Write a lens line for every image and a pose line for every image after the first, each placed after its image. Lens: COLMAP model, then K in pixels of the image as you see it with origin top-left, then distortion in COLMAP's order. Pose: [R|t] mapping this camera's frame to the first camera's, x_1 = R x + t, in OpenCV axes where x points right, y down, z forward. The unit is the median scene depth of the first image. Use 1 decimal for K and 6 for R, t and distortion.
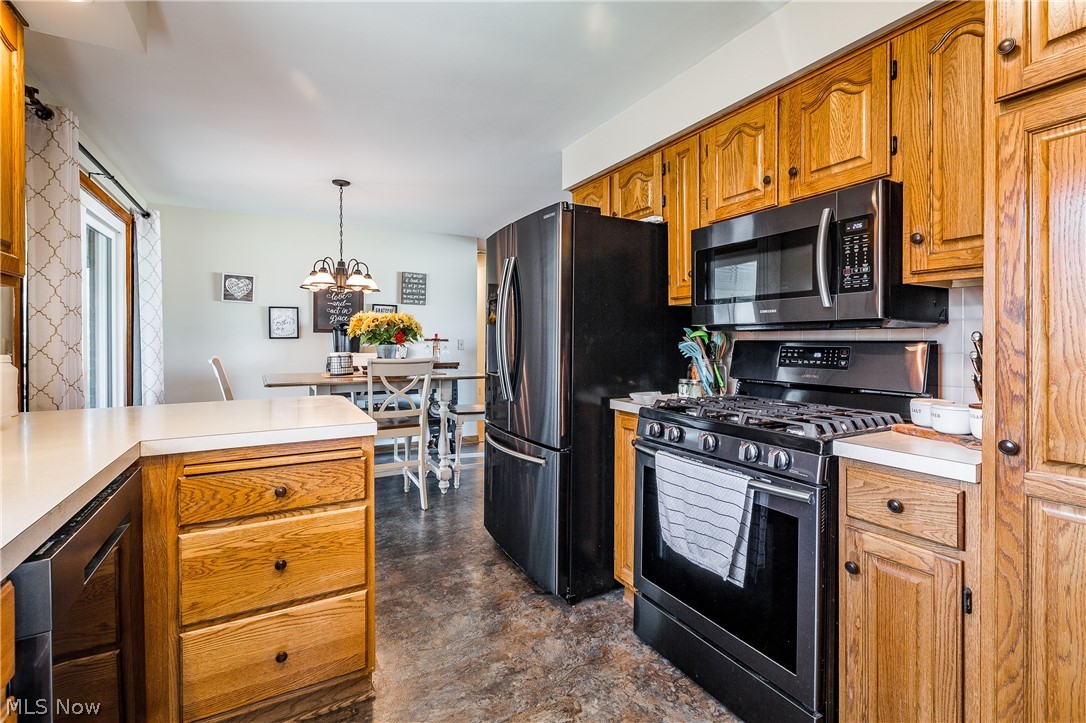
lens RADIAL K [[500.9, 0, 543.3], [0, 500.9, 343.7], [0, 0, 1]] dist [-0.001723, -0.001089]
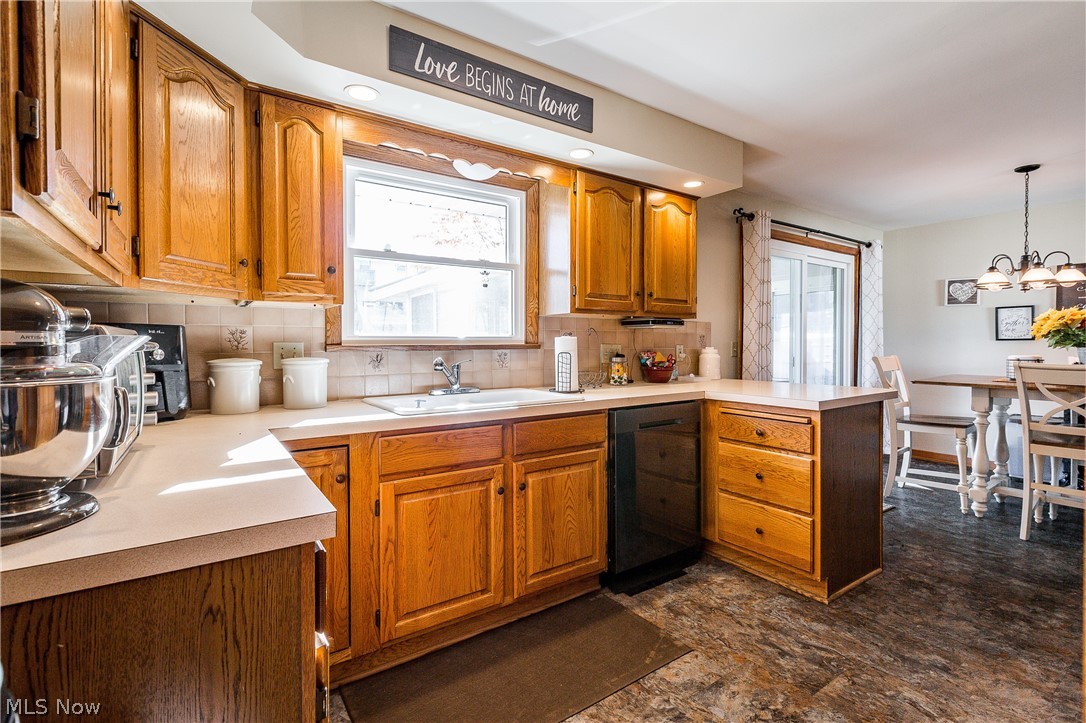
lens RADIAL K [[500.9, 0, 547.2], [0, 500.9, 347.3], [0, 0, 1]] dist [-0.001723, -0.001089]
pose [[0.104503, 0.010530, -0.994469, 0.421766], [-0.005884, 0.999933, 0.009969, -0.001855], [0.994507, 0.004810, 0.104558, 0.043507]]
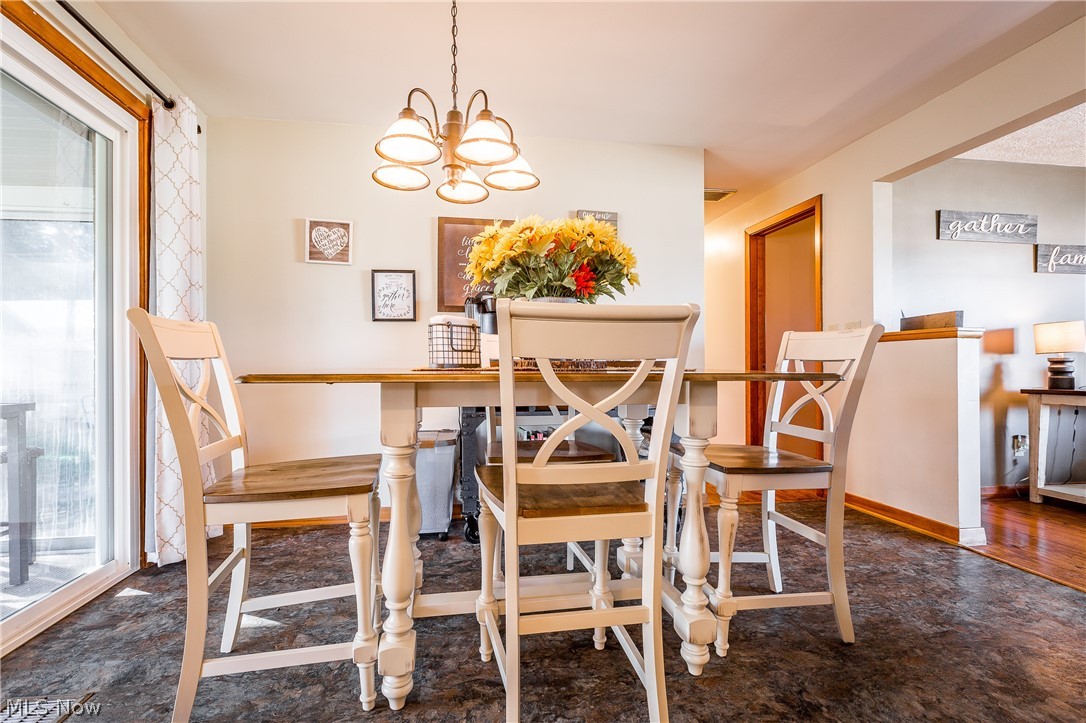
lens RADIAL K [[500.9, 0, 497.2], [0, 500.9, 366.1], [0, 0, 1]] dist [-0.001723, -0.001089]
pose [[0.917295, -0.004268, -0.398186, -0.199125], [0.002944, 0.999988, -0.003936, 0.064310], [0.398198, 0.002438, 0.917296, 0.628575]]
